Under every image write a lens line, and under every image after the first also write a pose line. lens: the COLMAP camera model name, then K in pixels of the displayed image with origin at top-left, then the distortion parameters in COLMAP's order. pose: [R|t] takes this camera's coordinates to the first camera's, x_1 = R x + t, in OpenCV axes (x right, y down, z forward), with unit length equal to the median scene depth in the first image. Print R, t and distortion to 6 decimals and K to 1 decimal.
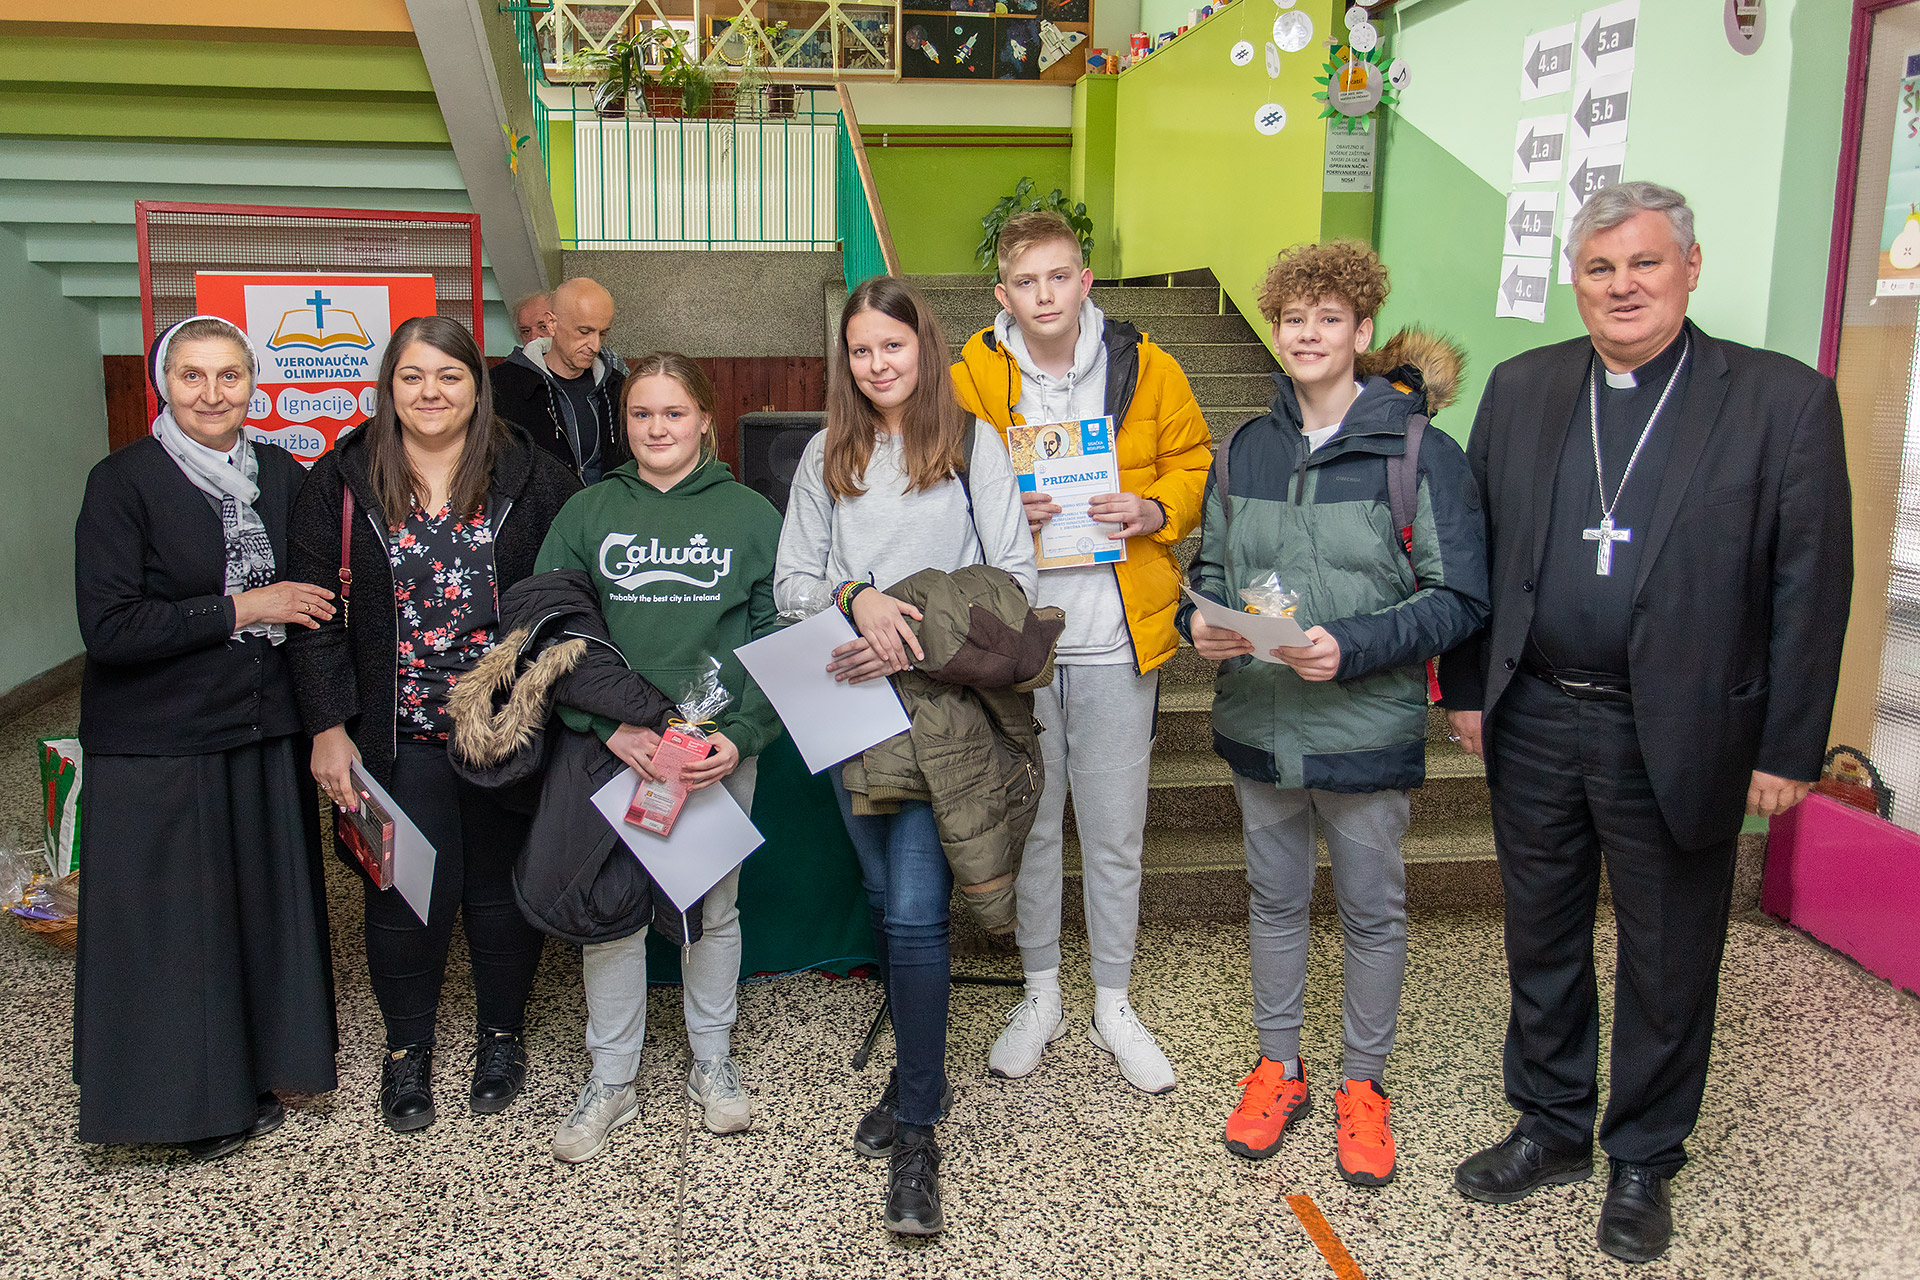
lens RADIAL K [[1438.7, 0, 860.9], [0, 1438.7, 549.4], [0, 0, 1]] dist [-0.004965, 0.005348]
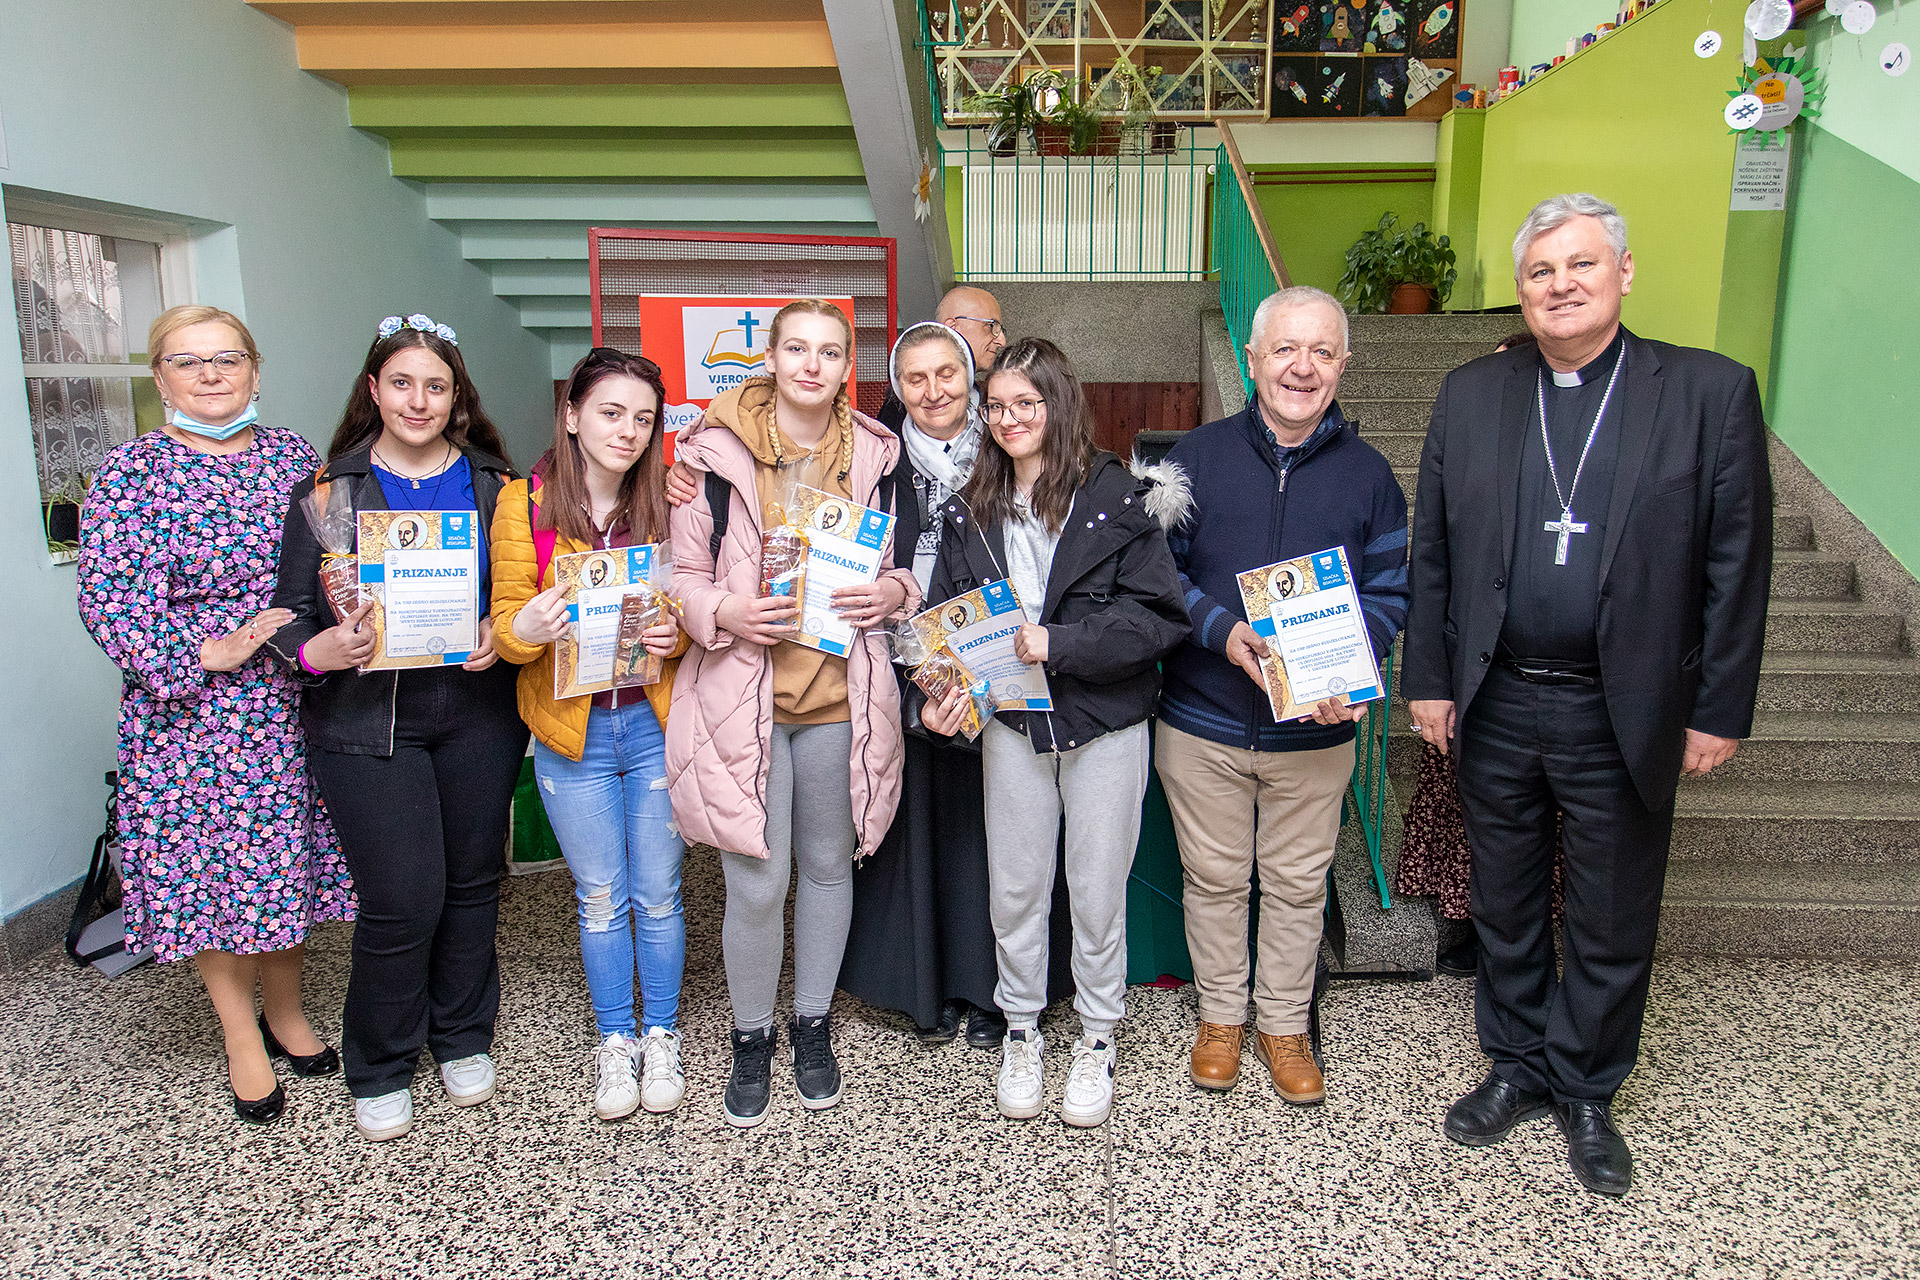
lens RADIAL K [[1274.8, 0, 996.9], [0, 1274.8, 604.0], [0, 0, 1]] dist [-0.008605, 0.006656]
pose [[0.989315, 0.025591, -0.143530, -0.070440], [-0.021276, 0.999277, 0.031515, 0.003405], [0.144232, -0.028124, 0.989144, 0.112705]]
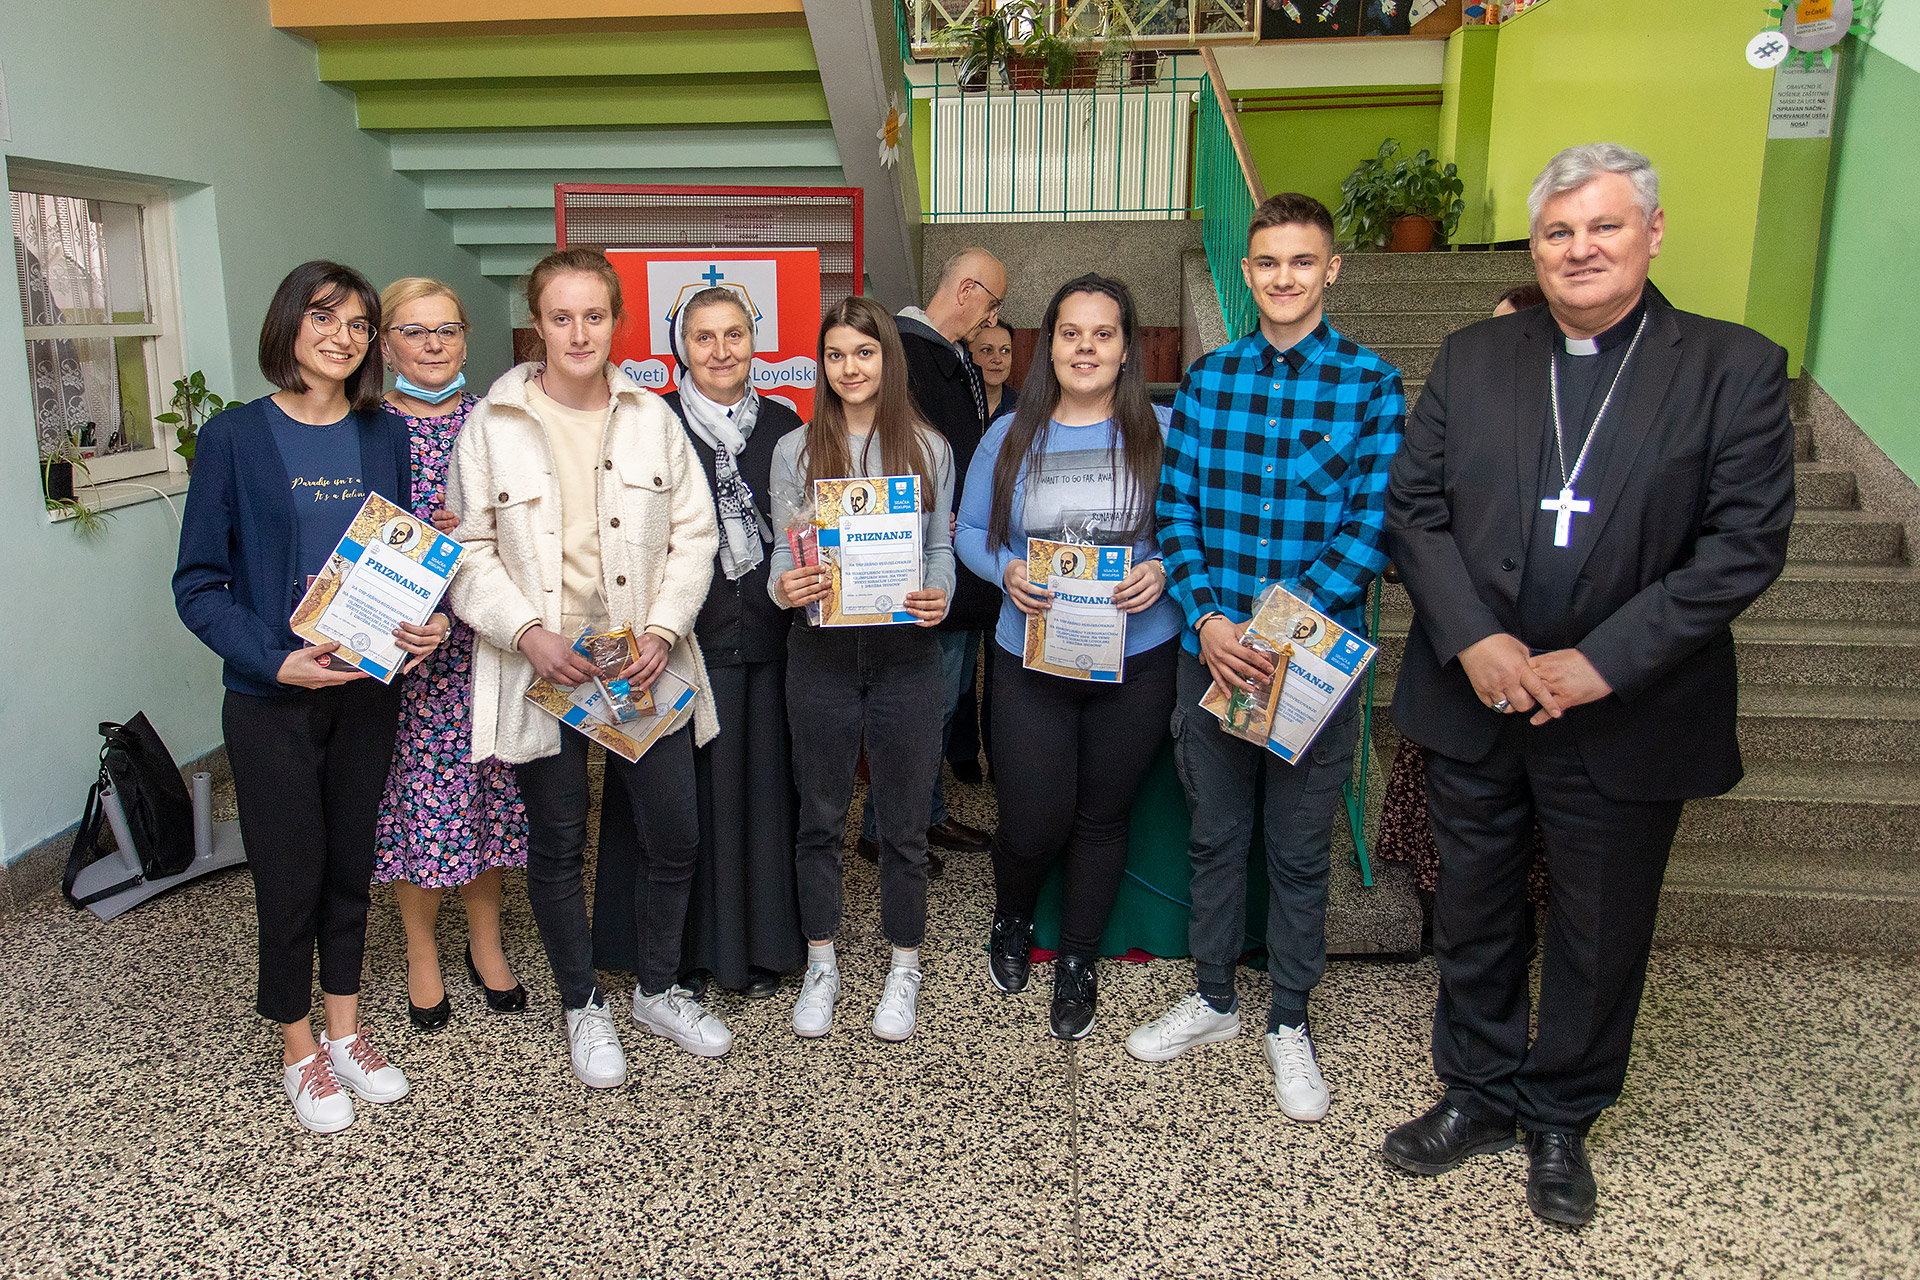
lens RADIAL K [[1356.3, 0, 852.1], [0, 1356.3, 566.1], [0, 0, 1]] dist [-0.006762, 0.005511]
pose [[0.974203, 0.033902, -0.223112, -0.065267], [-0.024737, 0.998736, 0.043747, -0.008807], [0.224313, -0.037099, 0.973811, 0.066270]]
